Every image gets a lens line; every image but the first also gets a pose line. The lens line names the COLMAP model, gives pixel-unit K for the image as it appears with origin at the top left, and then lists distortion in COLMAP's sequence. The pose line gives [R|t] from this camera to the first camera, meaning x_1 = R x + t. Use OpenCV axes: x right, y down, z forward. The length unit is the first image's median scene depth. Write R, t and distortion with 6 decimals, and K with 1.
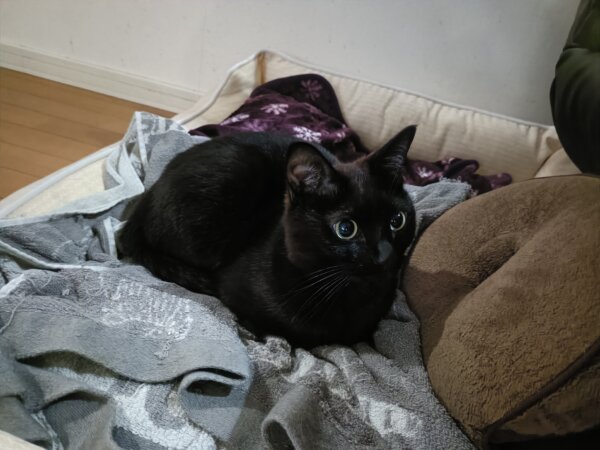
lens RADIAL K [[443.0, 0, 300.8], [0, 443.0, 243.9], [0, 0, 1]] dist [-0.003147, -0.001743]
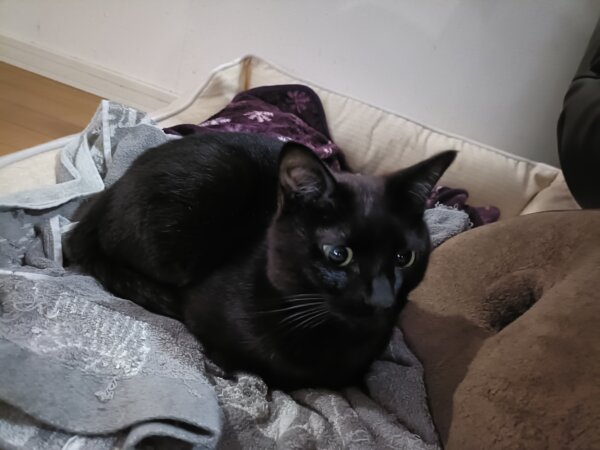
lens RADIAL K [[442.8, 0, 299.9], [0, 442.8, 240.2], [0, 0, 1]] dist [-0.011689, 0.006541]
pose [[0.993584, 0.078276, 0.081632, -0.048975], [-0.073484, 0.995481, -0.060155, 0.003167], [-0.085972, 0.053770, 0.994846, 0.154259]]
